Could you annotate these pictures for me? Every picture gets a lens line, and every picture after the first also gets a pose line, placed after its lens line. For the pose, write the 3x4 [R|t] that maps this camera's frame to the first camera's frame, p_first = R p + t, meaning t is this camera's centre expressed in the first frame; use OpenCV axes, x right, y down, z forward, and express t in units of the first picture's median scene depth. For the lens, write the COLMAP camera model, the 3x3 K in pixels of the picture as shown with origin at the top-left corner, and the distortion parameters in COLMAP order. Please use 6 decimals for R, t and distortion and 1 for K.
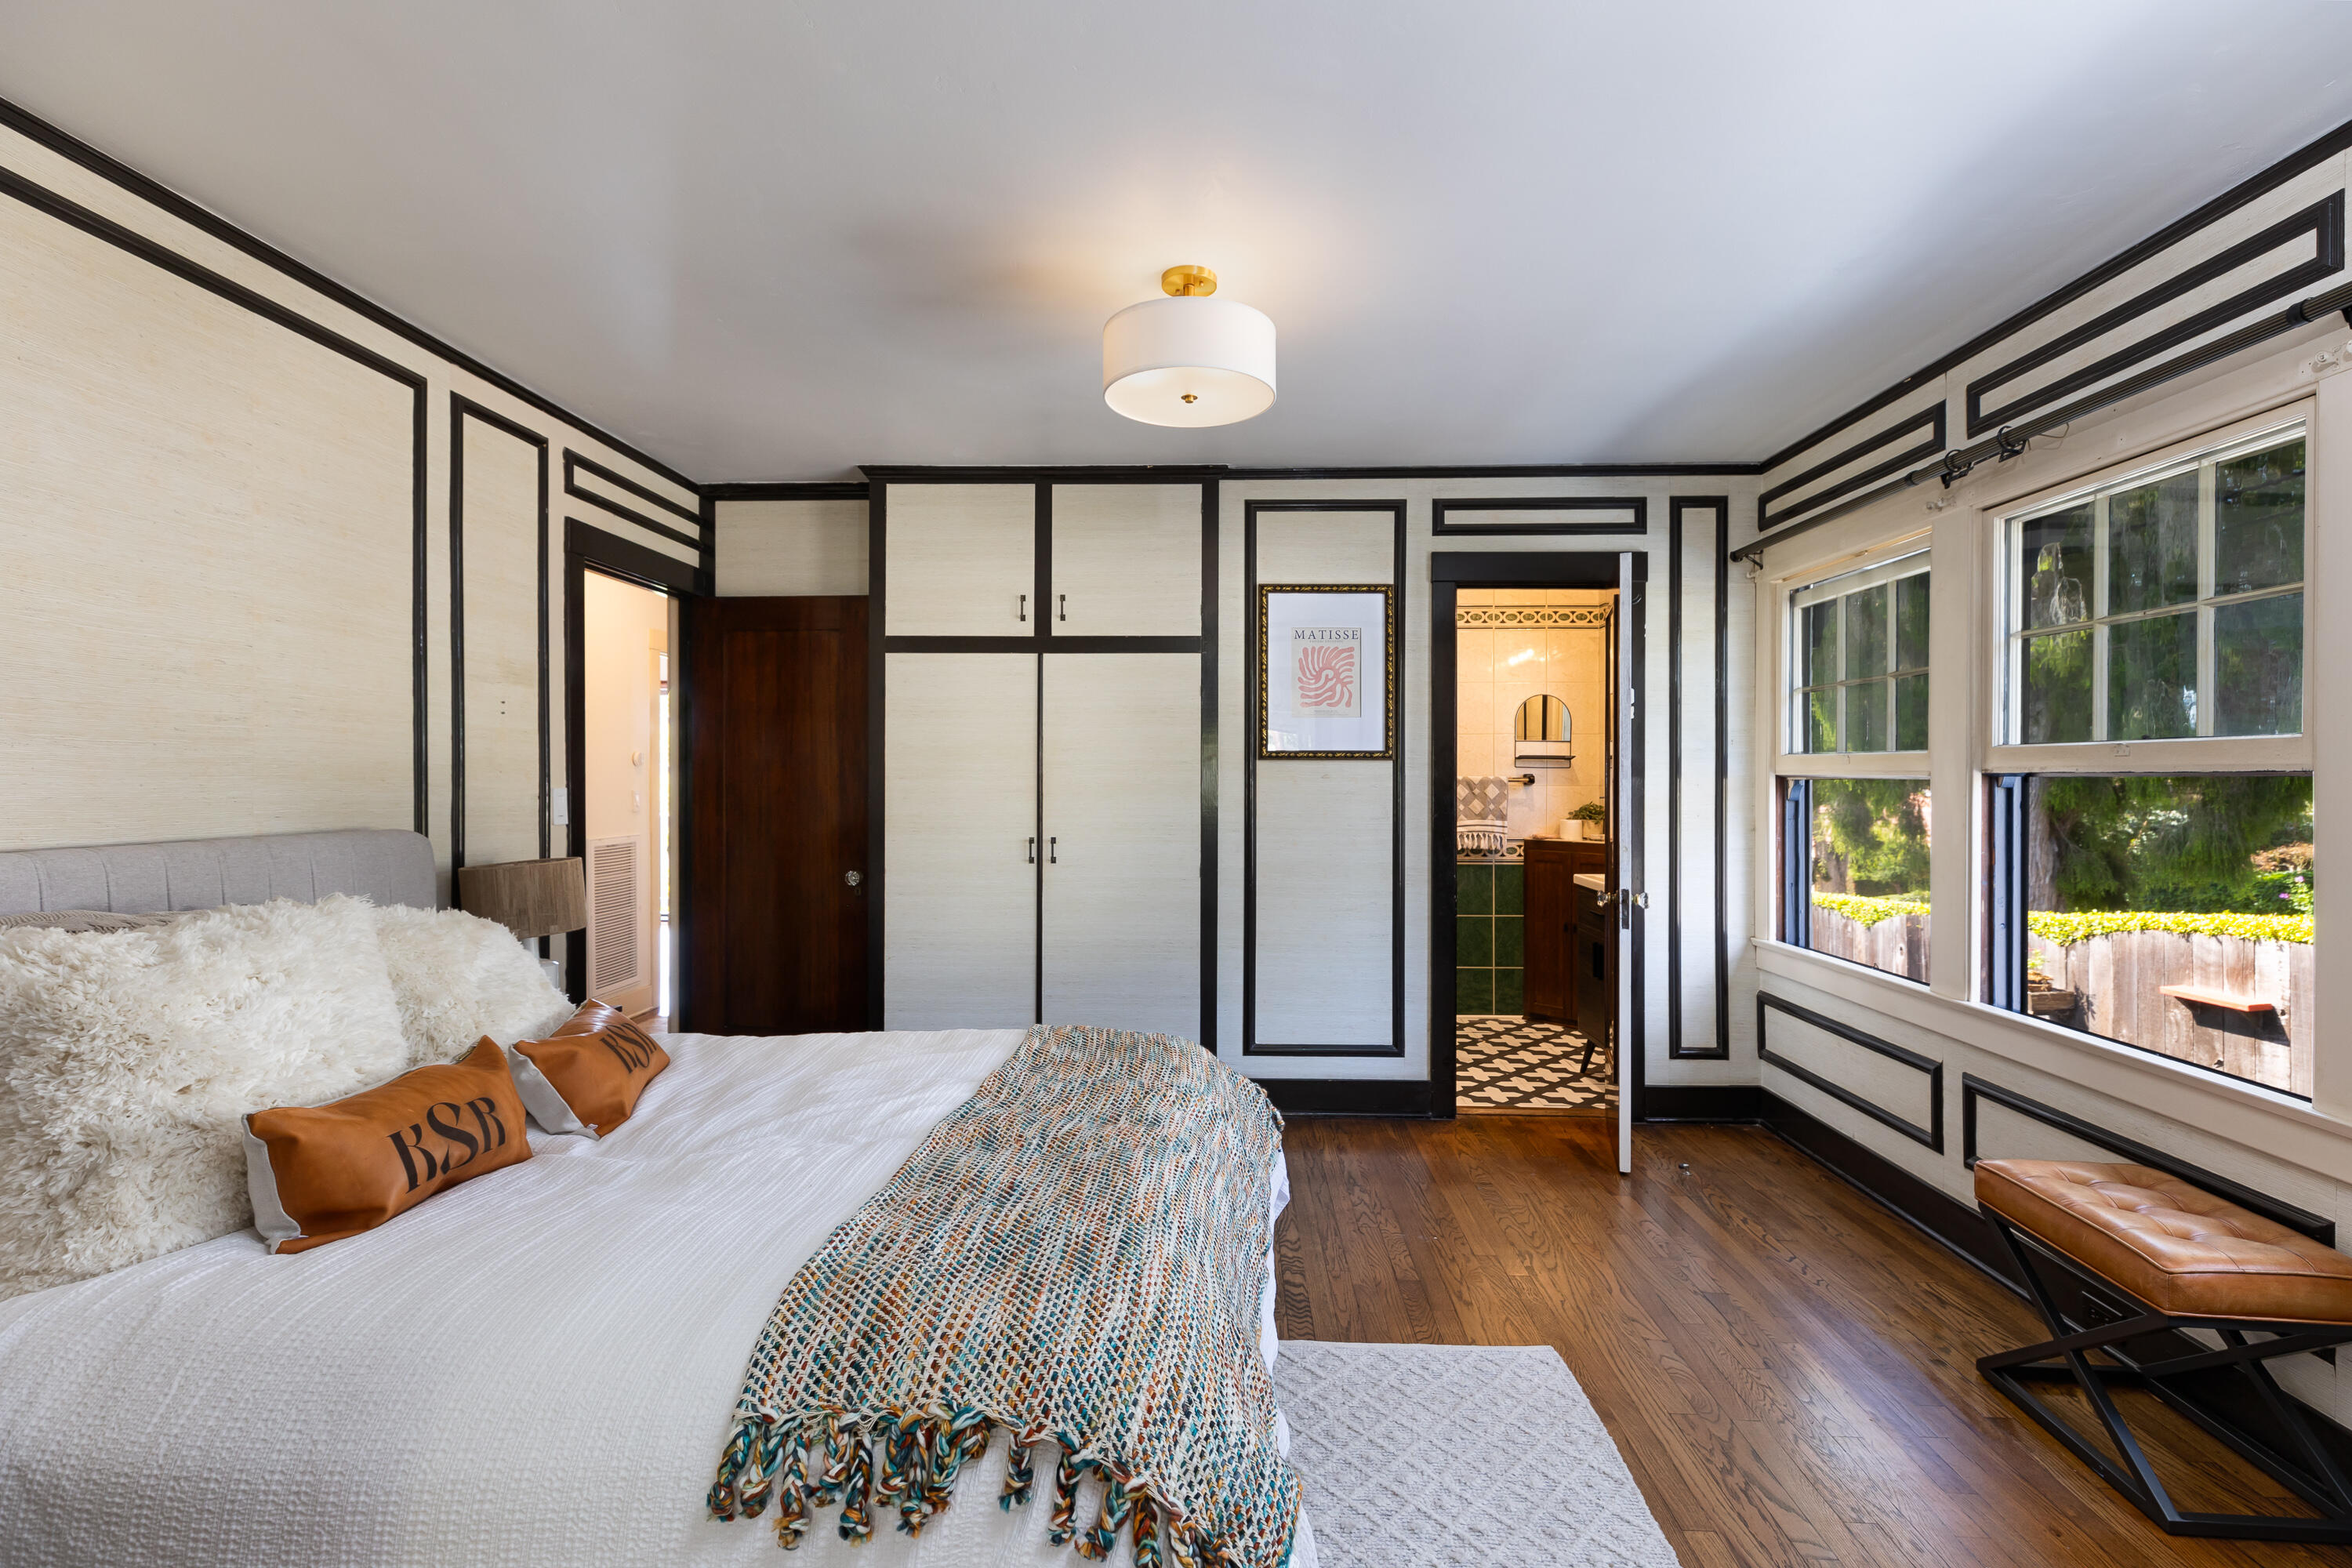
lens RADIAL K [[1072.8, 0, 1176.2], [0, 1072.8, 784.8], [0, 0, 1]] dist [0.000901, 0.000019]
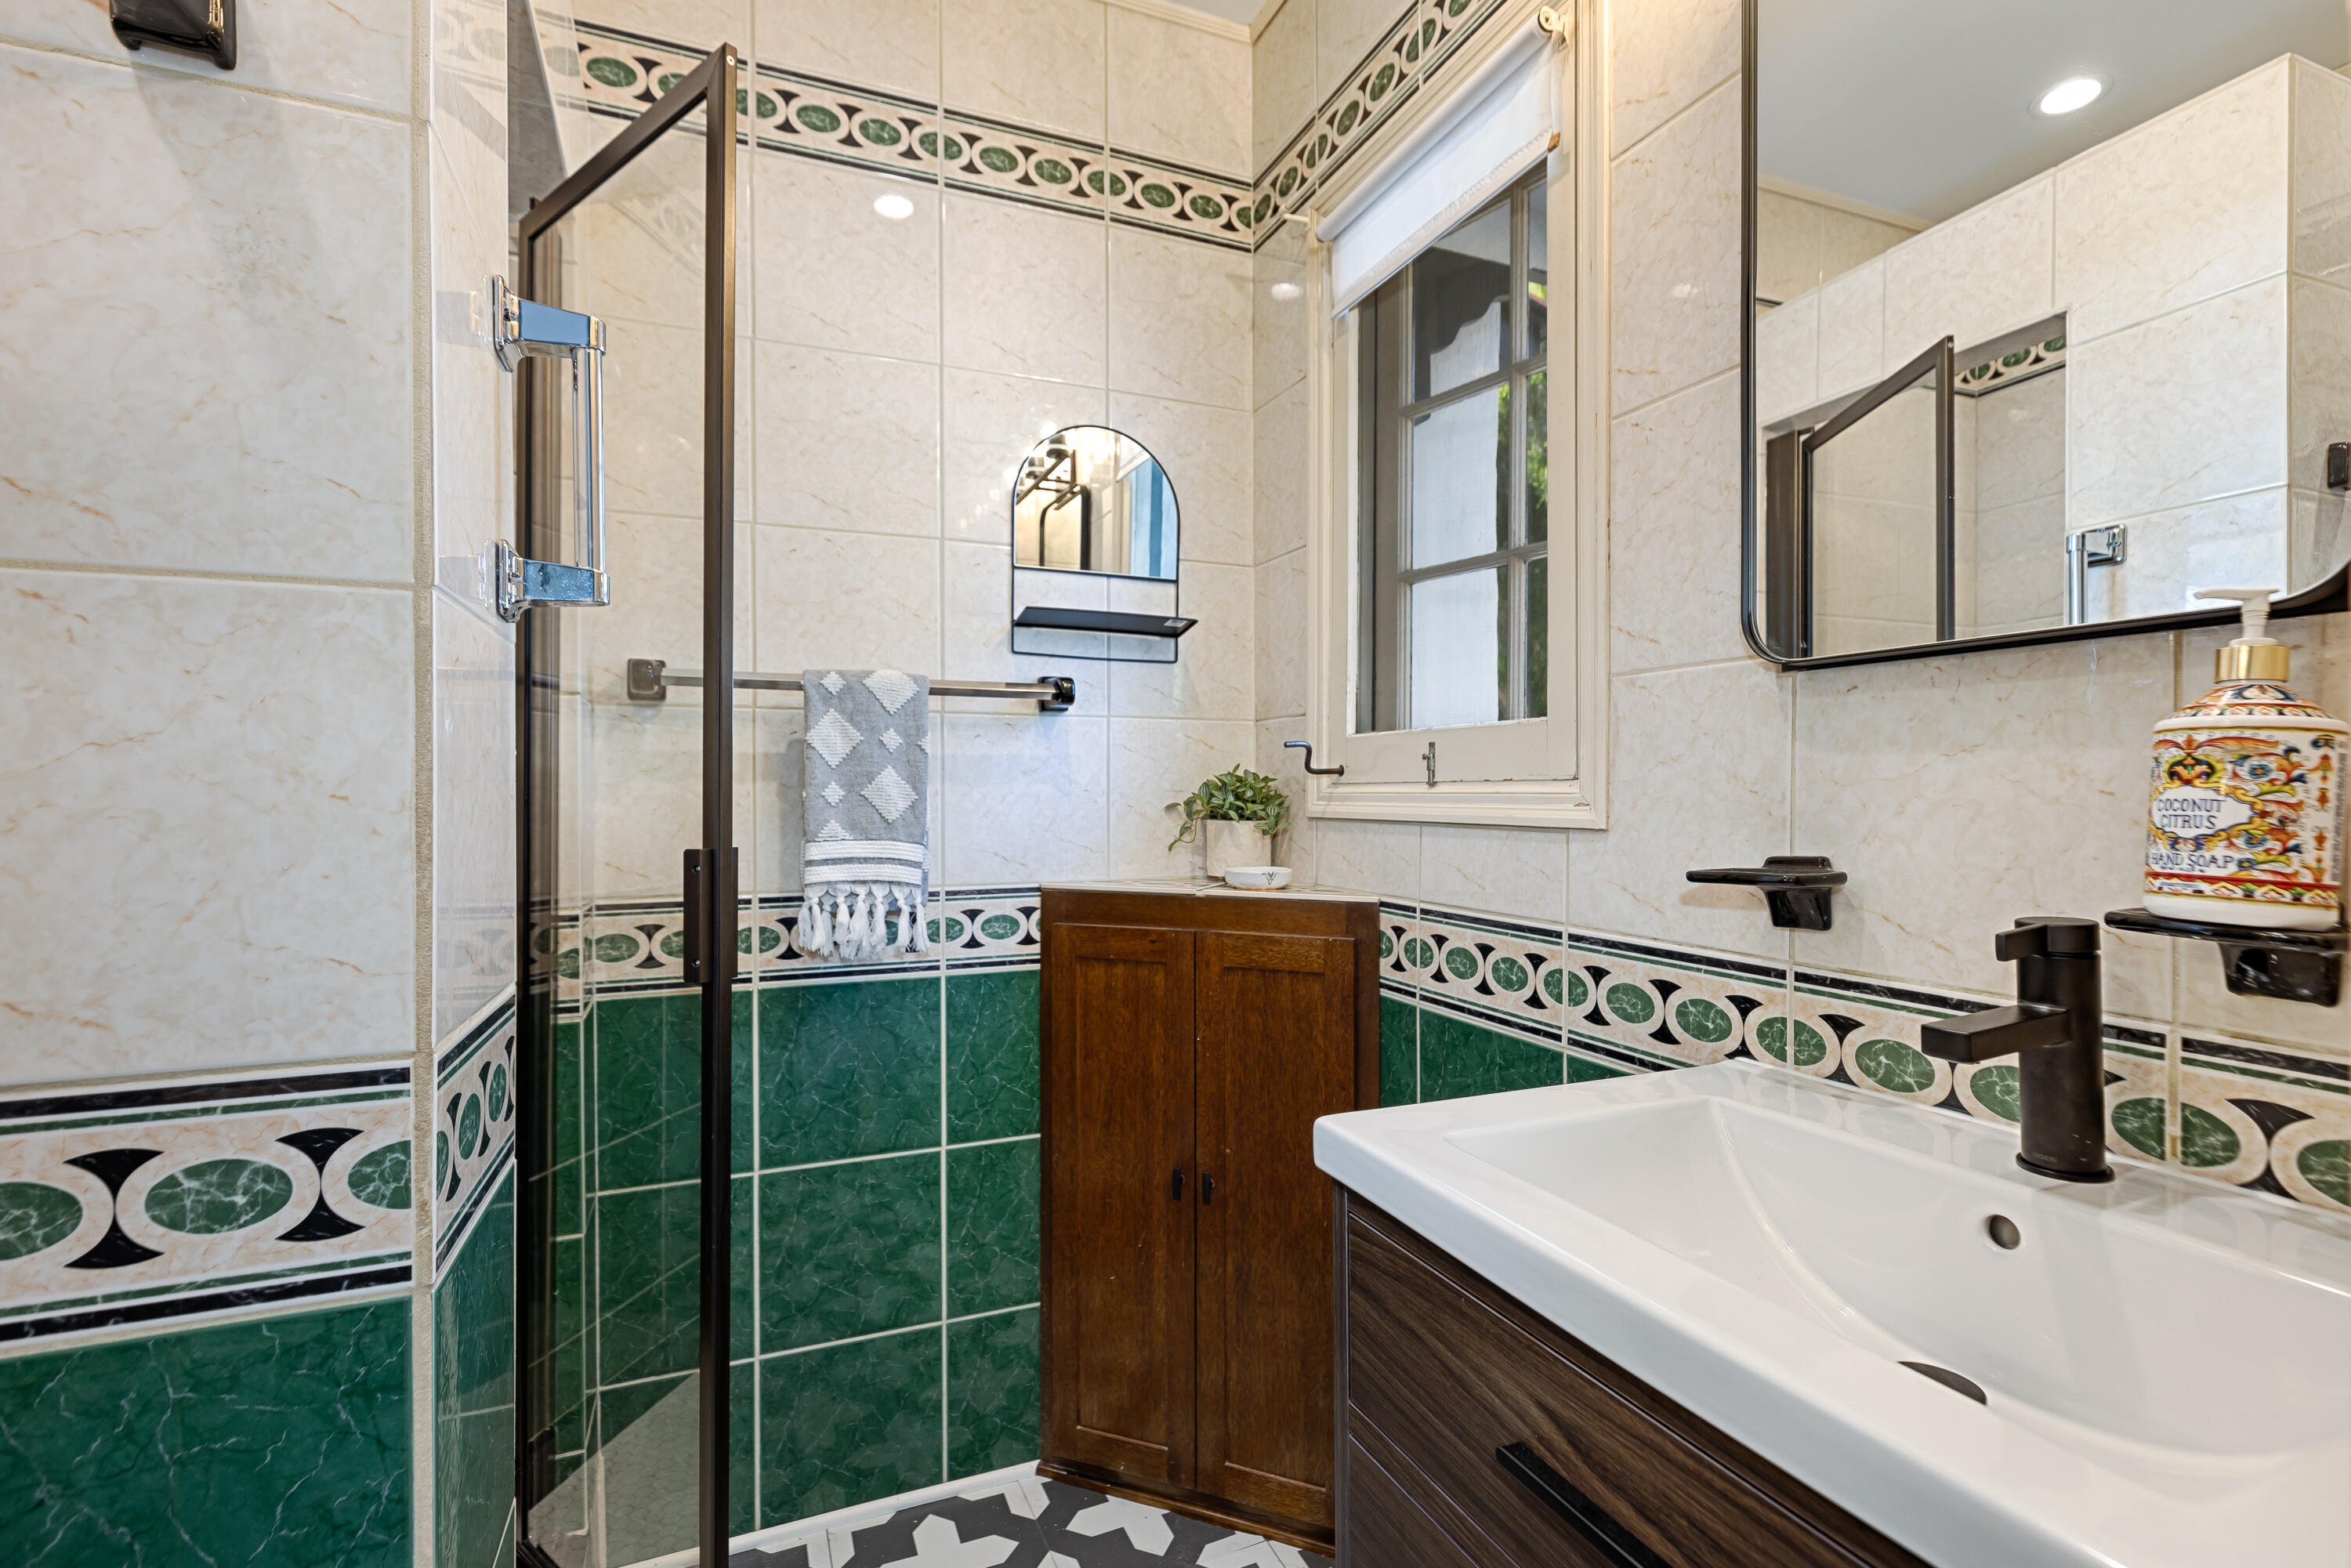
lens RADIAL K [[1072.3, 0, 1179.4], [0, 1072.3, 787.6], [0, 0, 1]] dist [0.000901, 0.000019]
pose [[0.909982, -0.003172, 0.414636, 0.233298], [0.004136, 0.999990, -0.001427, 0.023321], [-0.414628, 0.003014, 0.909986, 0.705324]]
